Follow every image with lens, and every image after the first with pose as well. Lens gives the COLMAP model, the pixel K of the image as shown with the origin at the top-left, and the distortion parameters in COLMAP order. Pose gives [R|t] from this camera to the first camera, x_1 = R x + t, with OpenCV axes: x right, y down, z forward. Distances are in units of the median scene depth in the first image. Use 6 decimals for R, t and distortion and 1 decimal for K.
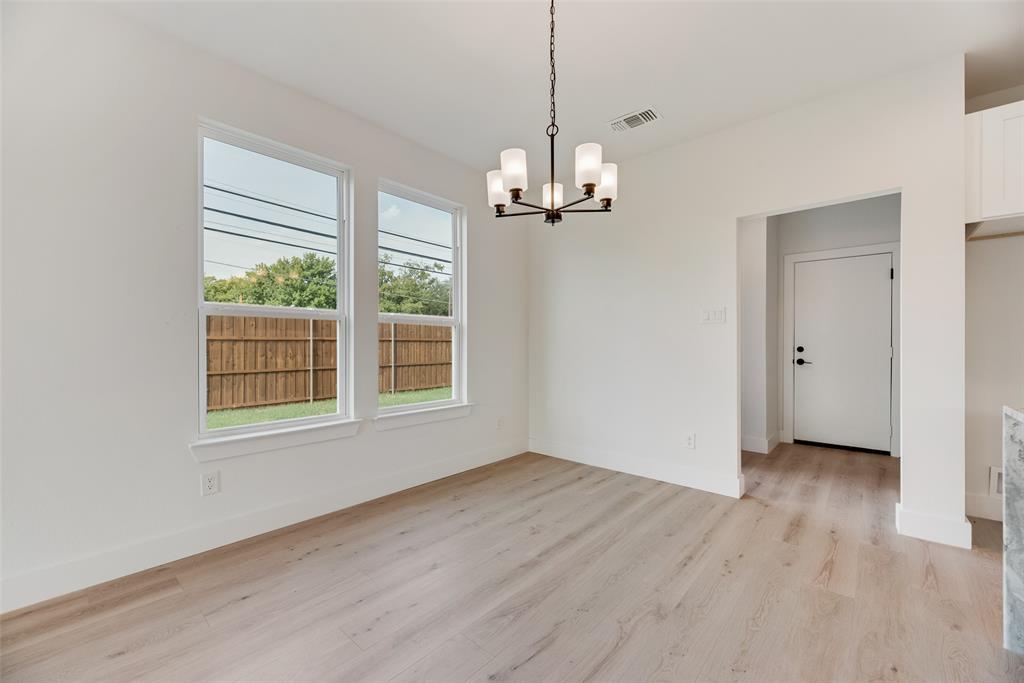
lens RADIAL K [[410.5, 0, 510.3], [0, 410.5, 346.5], [0, 0, 1]] dist [-0.000747, -0.000036]
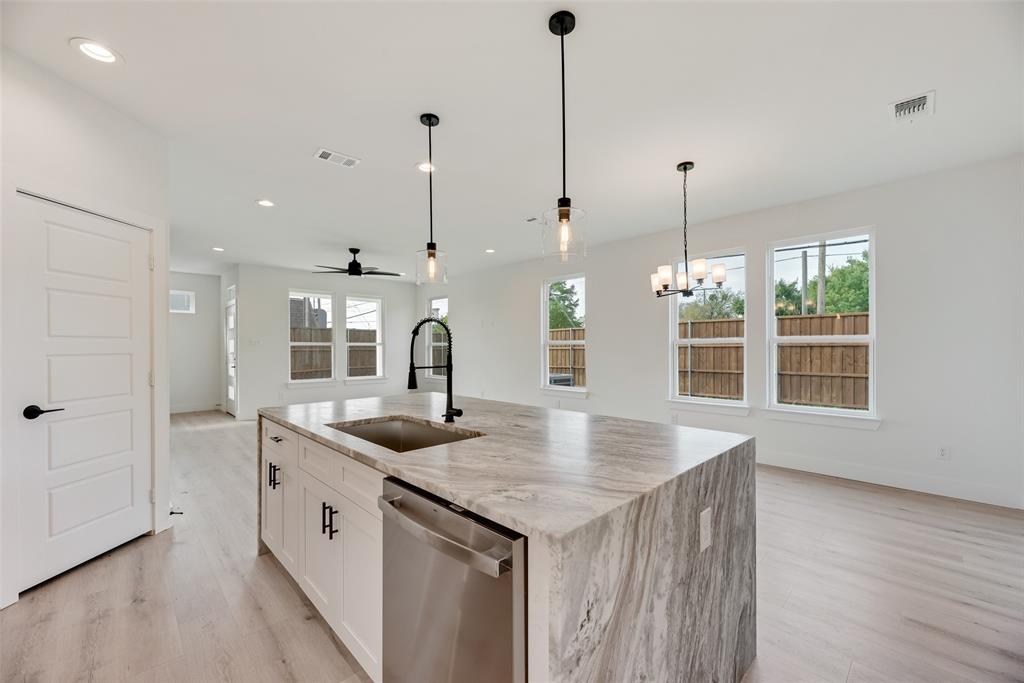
lens RADIAL K [[410.5, 0, 513.2], [0, 410.5, 345.2], [0, 0, 1]] dist [-0.000747, -0.000036]
pose [[-0.078028, -0.005293, -0.996937, 1.514892], [0.002723, 0.999981, -0.005522, -0.057642], [0.996947, -0.003145, -0.078012, 0.292262]]
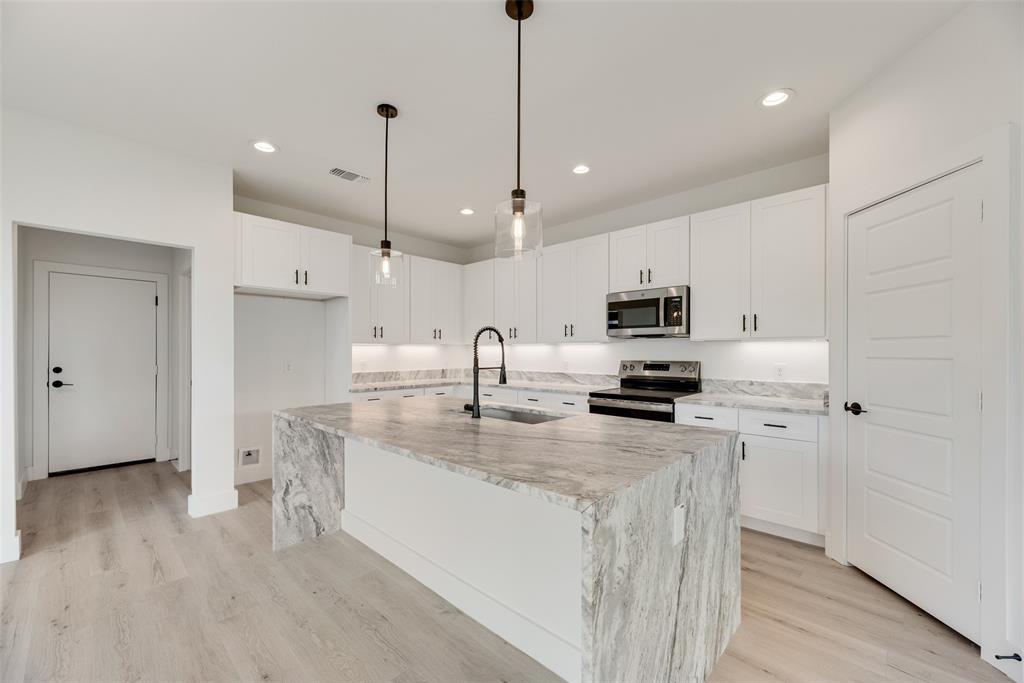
lens RADIAL K [[410.5, 0, 514.2], [0, 410.5, 351.5], [0, 0, 1]] dist [-0.000747, -0.000036]
pose [[0.030744, 0.000107, 0.999527, -0.268354], [0.002371, 0.999997, -0.000180, -0.054375], [-0.999524, 0.002376, 0.030744, -0.036365]]
